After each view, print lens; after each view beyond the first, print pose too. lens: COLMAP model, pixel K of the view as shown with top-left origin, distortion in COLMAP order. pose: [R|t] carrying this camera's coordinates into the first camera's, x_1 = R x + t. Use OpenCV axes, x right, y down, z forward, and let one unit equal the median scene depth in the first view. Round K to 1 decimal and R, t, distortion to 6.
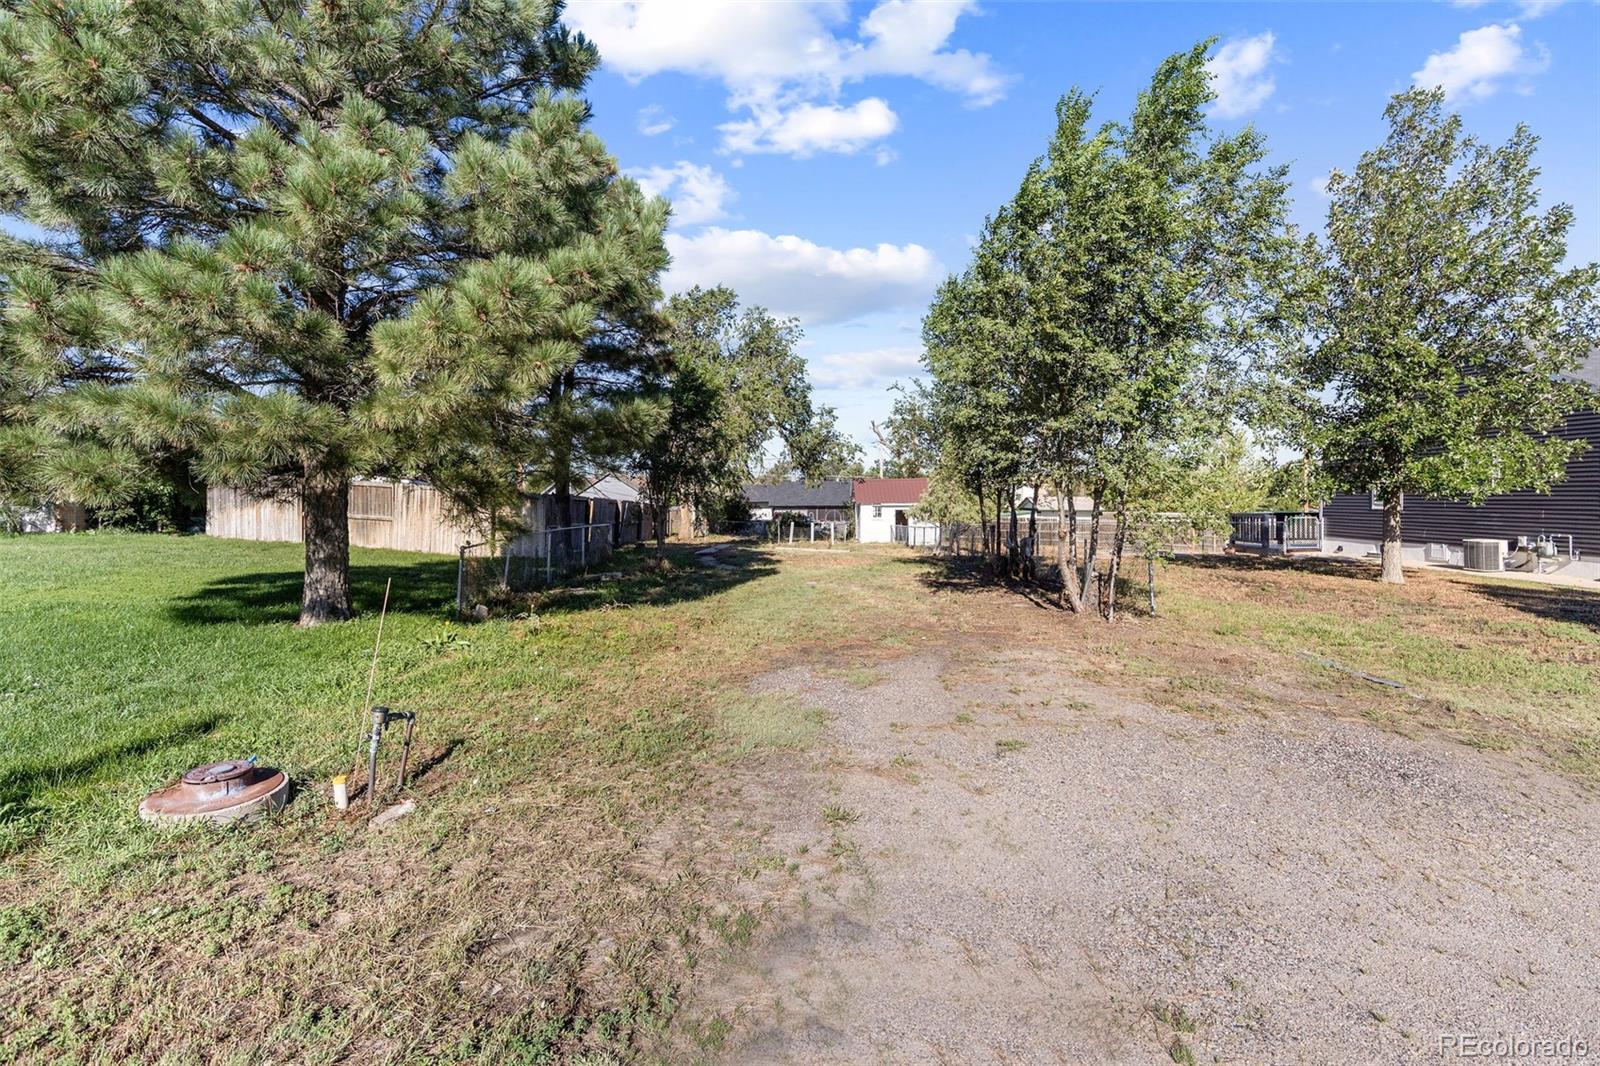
lens RADIAL K [[731.8, 0, 803.5], [0, 731.8, 502.5], [0, 0, 1]] dist [0.004041, 0.000656]
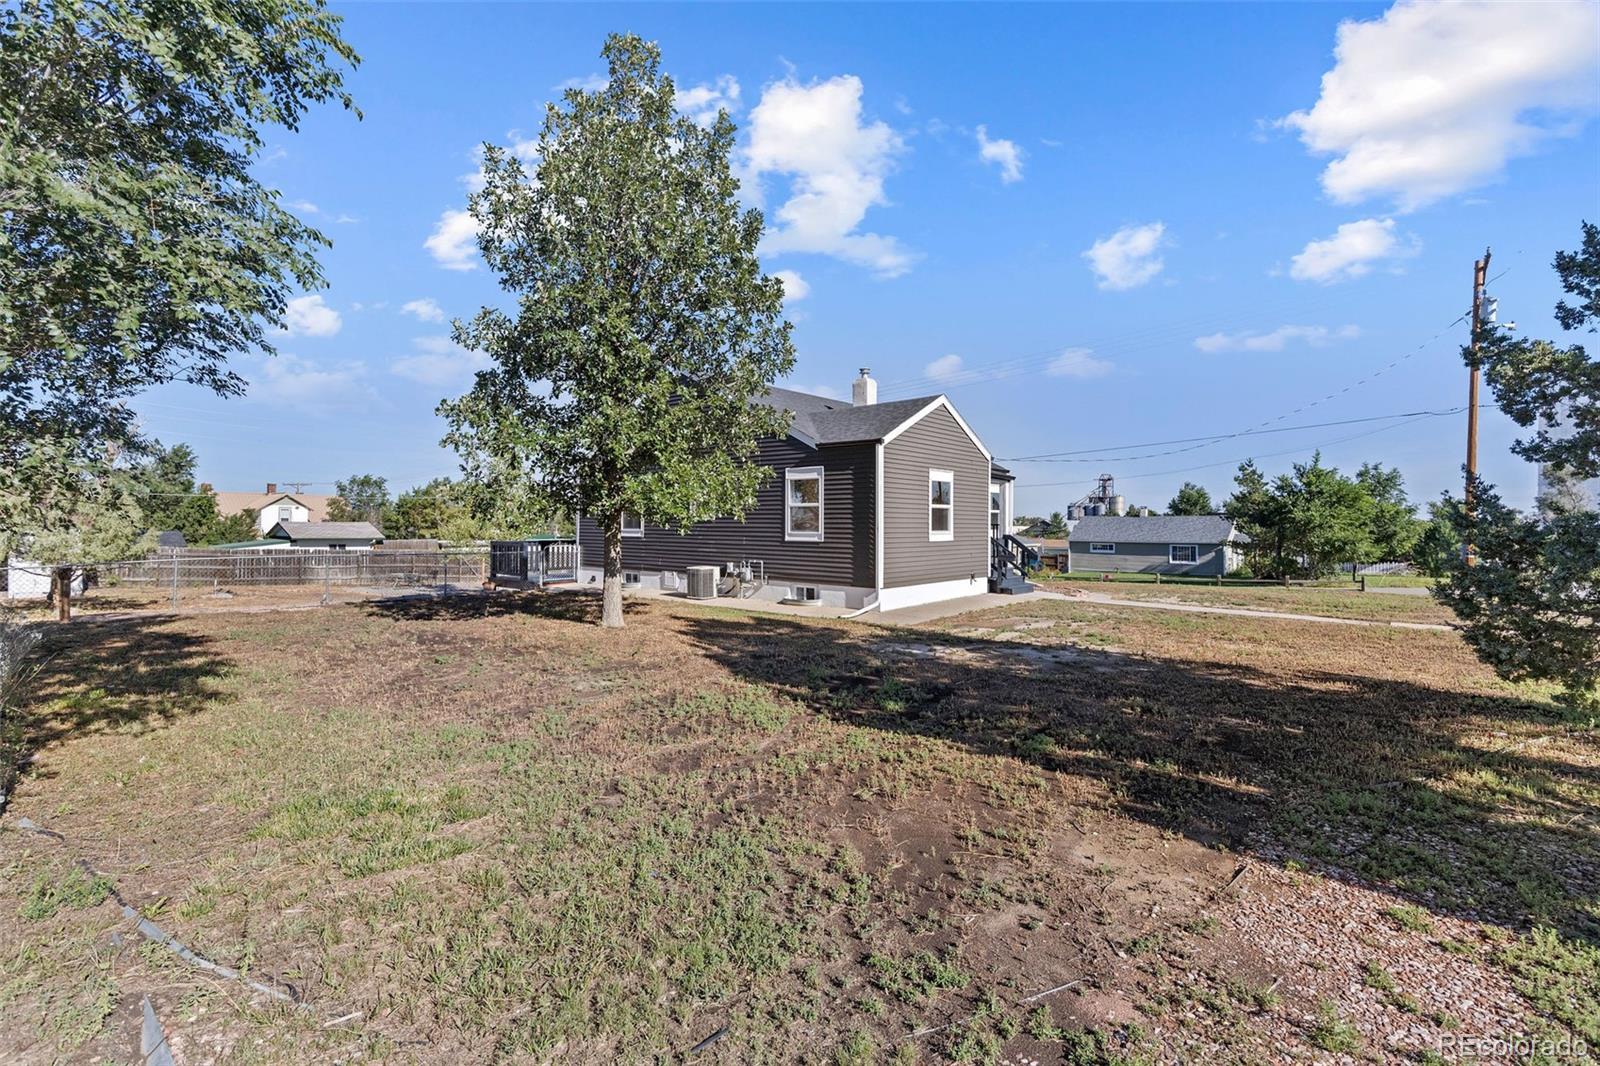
lens RADIAL K [[723.2, 0, 800.0], [0, 723.2, 533.0], [0, 0, 1]] dist [0.000504, -0.000054]
pose [[0.658223, -0.002637, 0.752819, 0.320635], [-0.001860, 0.999985, 0.005130, -0.000107], [-0.752821, -0.004776, 0.658208, 0.298168]]
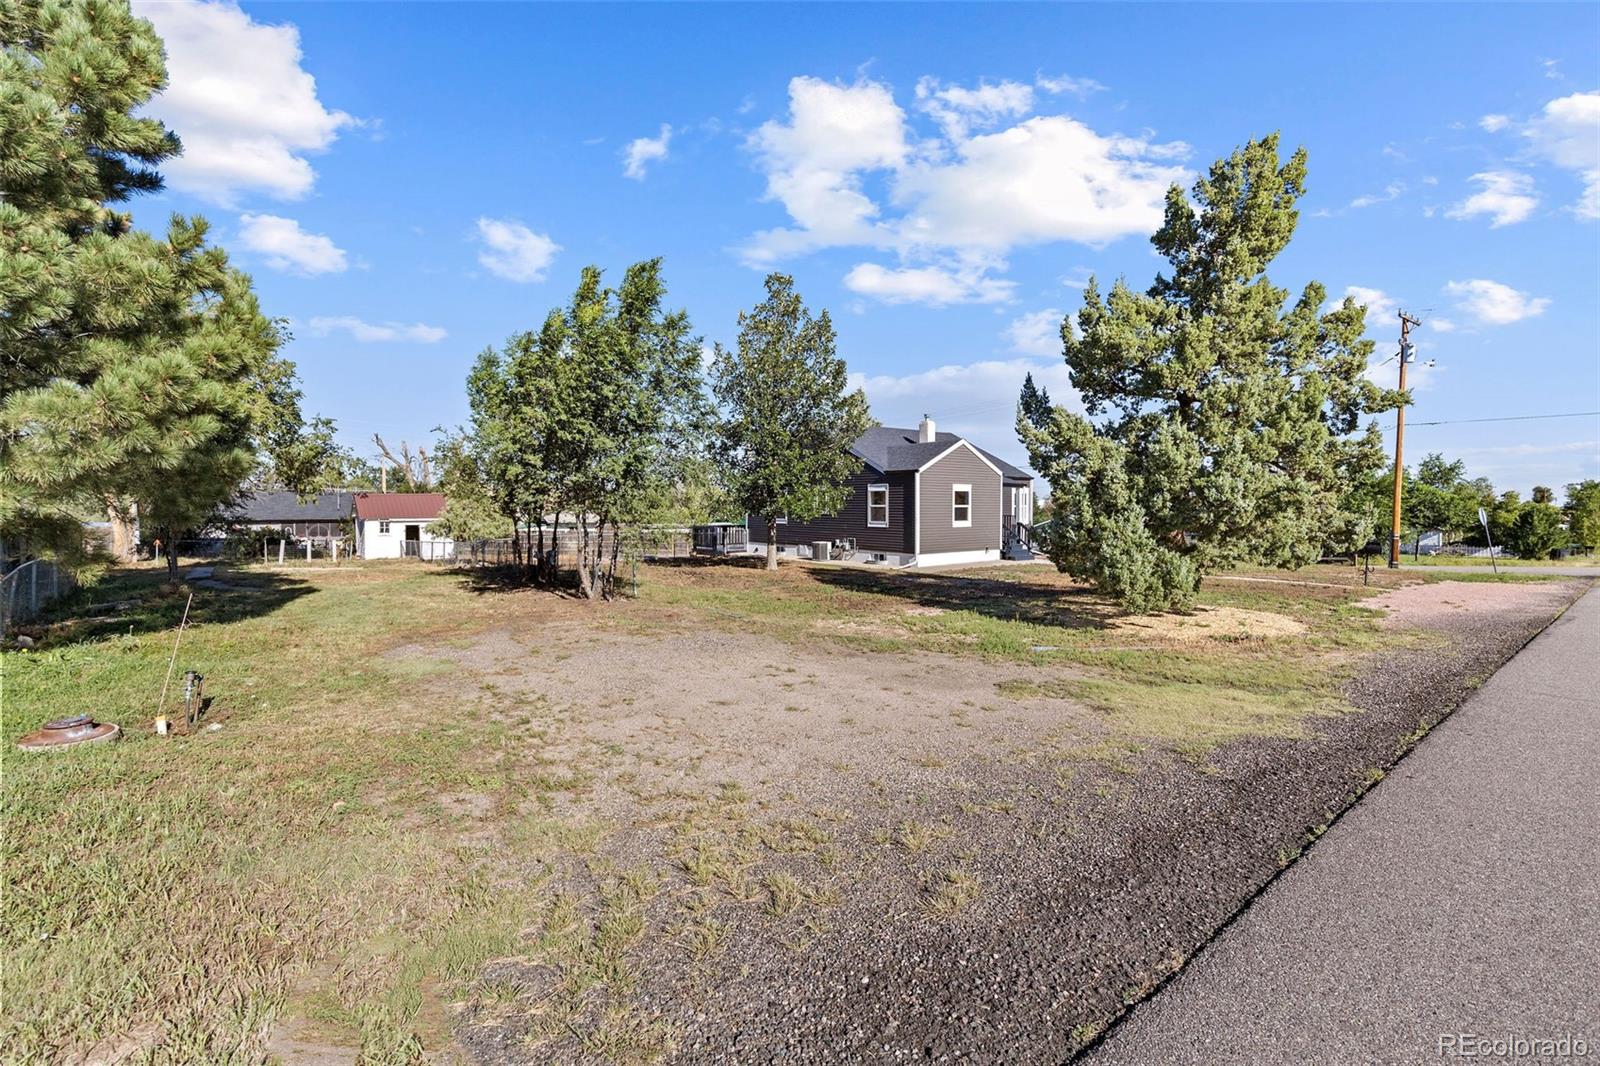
lens RADIAL K [[723.2, 0, 800.0], [0, 723.2, 533.0], [0, 0, 1]] dist [0.000504, -0.000054]
pose [[0.793254, -0.019728, 0.608572, -0.135264], [0.001577, 0.999538, 0.030346, -0.022828], [-0.608889, -0.023112, 0.792918, -0.322814]]
